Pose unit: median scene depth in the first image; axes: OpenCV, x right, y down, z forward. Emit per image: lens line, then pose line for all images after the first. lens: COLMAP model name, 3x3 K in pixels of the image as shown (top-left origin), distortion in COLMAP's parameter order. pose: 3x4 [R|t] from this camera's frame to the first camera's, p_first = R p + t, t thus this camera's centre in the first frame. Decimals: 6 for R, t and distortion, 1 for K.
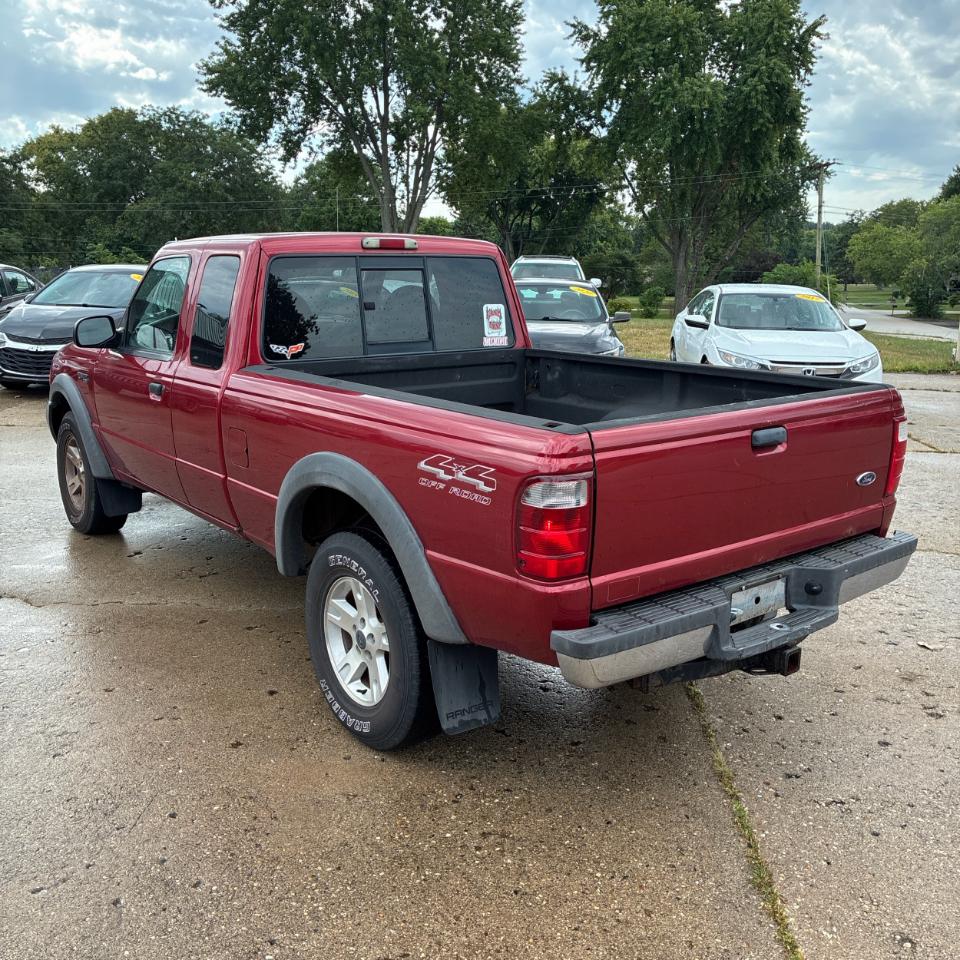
lens RADIAL K [[965.2, 0, 485.5], [0, 965.2, 476.5], [0, 0, 1]] dist [0.008789, 0.048271]
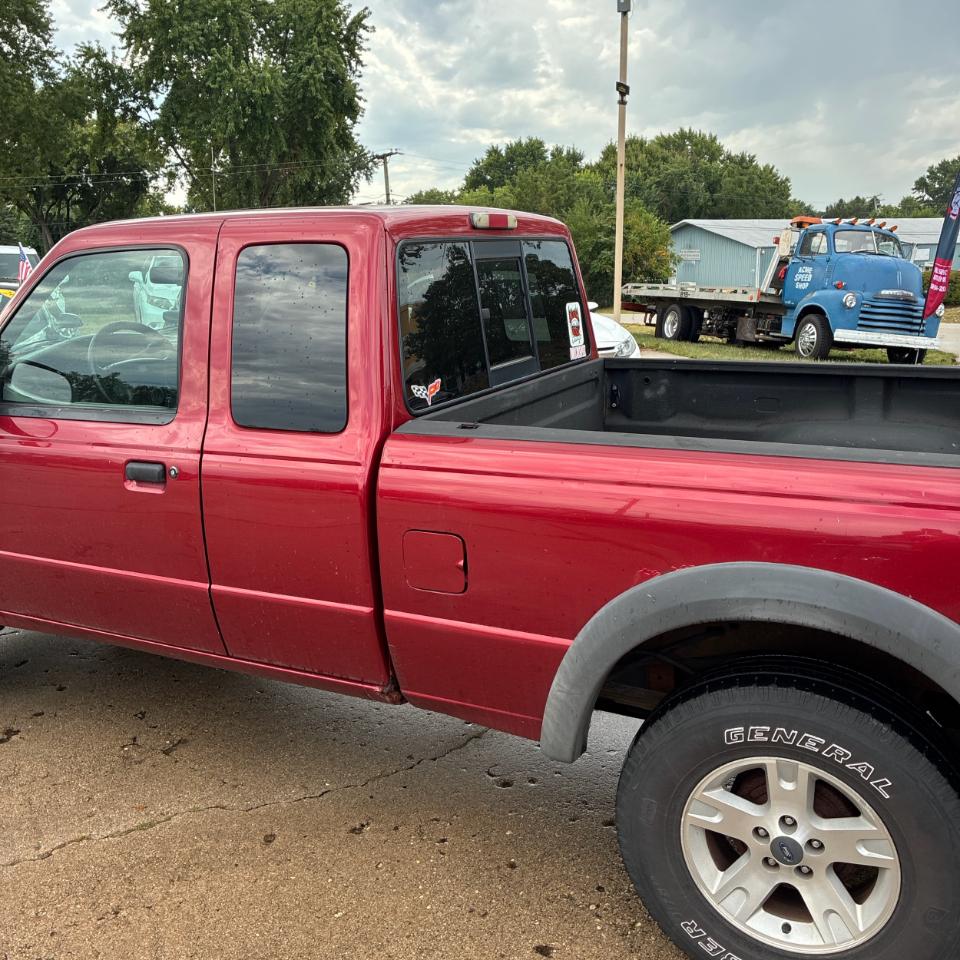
lens RADIAL K [[965.9, 0, 477.2], [0, 965.9, 472.5], [0, 0, 1]] dist [0.012798, 0.004007]
pose [[0.900093, -0.121664, 0.418367, -0.032596], [0.119318, 0.992344, 0.031874, -0.006991], [-0.419042, 0.021229, 0.907718, 0.031042]]
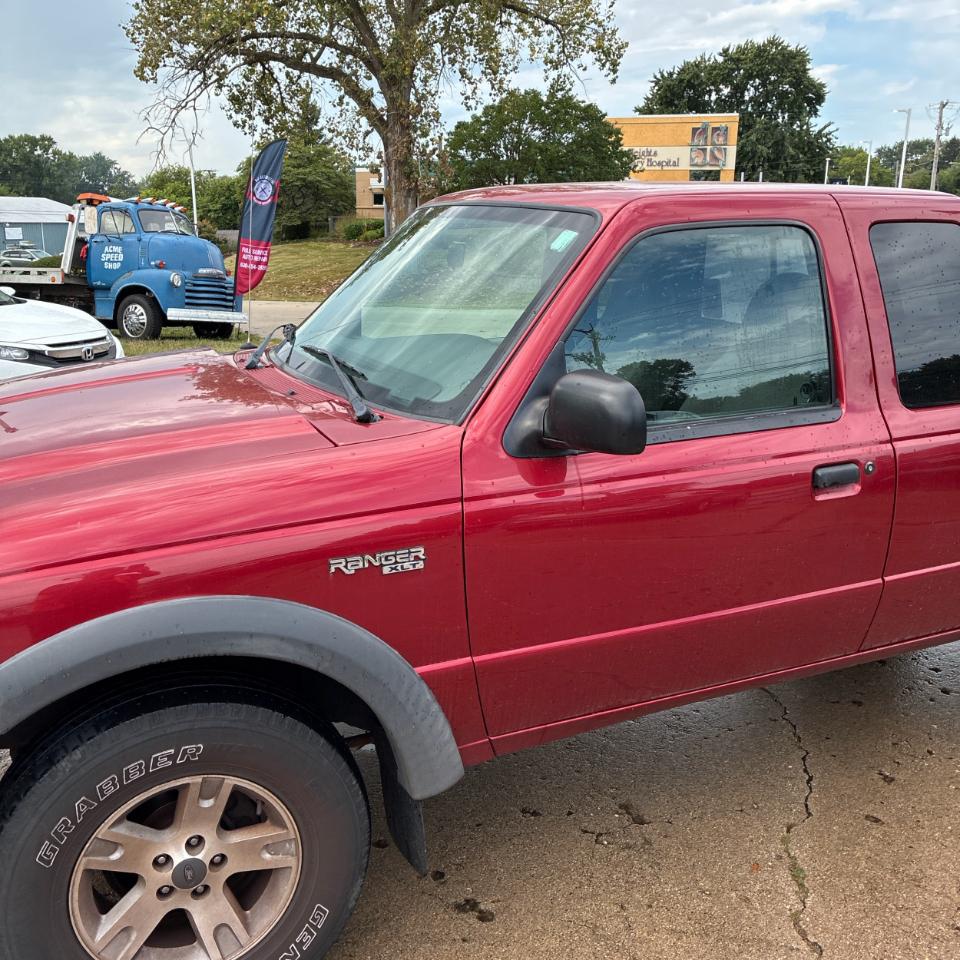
lens RADIAL K [[963.9, 0, 465.6], [0, 963.9, 460.8], [0, 0, 1]] dist [0.052900, -0.029958]
pose [[0.246014, -0.241276, 0.938756, -0.071611], [0.211927, 0.958478, 0.190807, -0.019708], [-0.945814, 0.152006, 0.286932, 0.083879]]
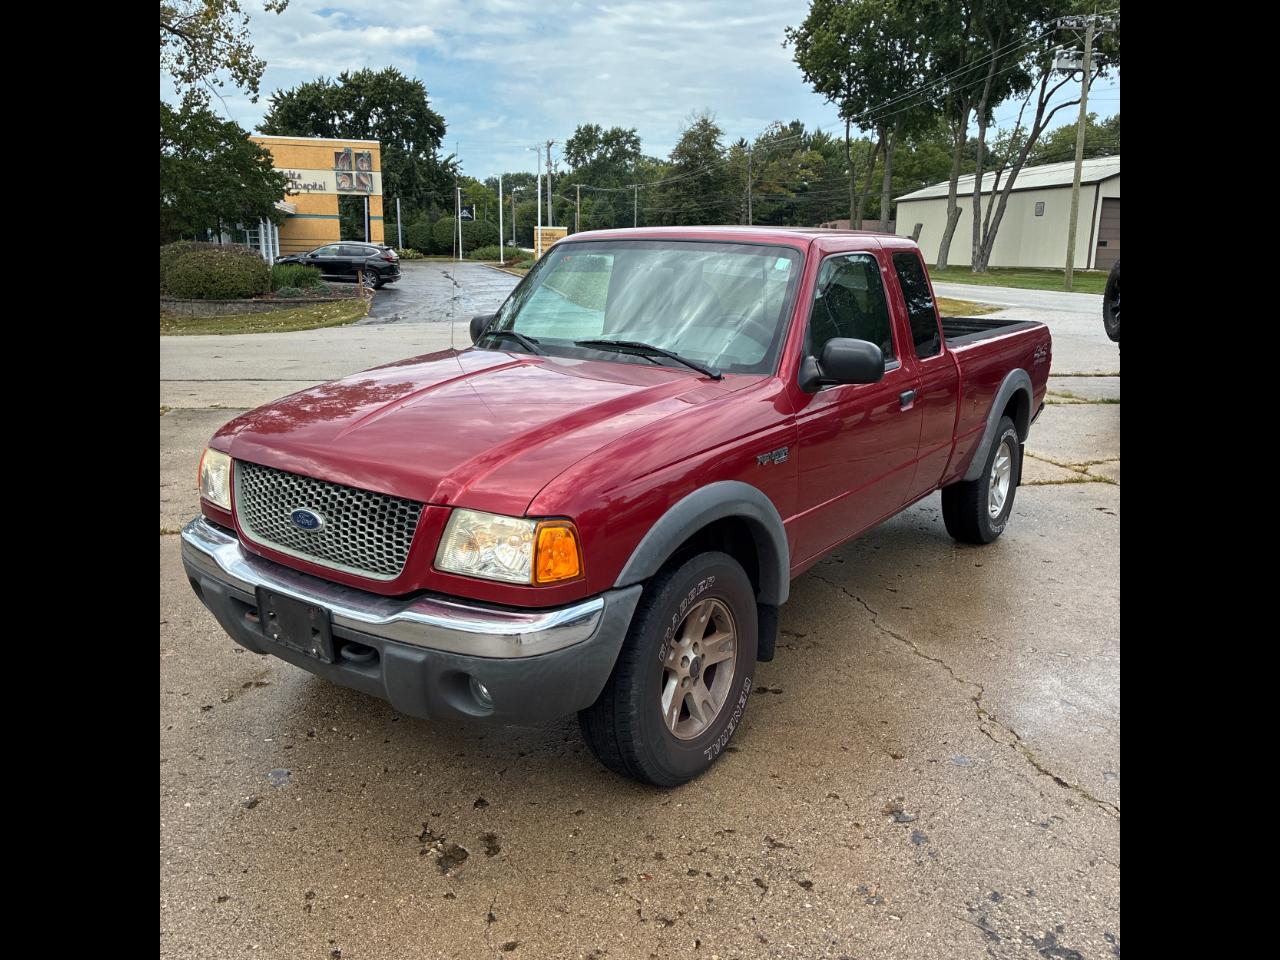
lens RADIAL K [[983.5, 0, 640.0], [0, 983.5, 480.0], [0, 0, 1]] dist [0.006578, 0.001910]
pose [[-0.286436, -0.230710, 0.929907, -0.093220], [0.202027, 0.934208, 0.294007, -0.027735], [-0.936557, 0.272081, -0.220981, 0.118603]]
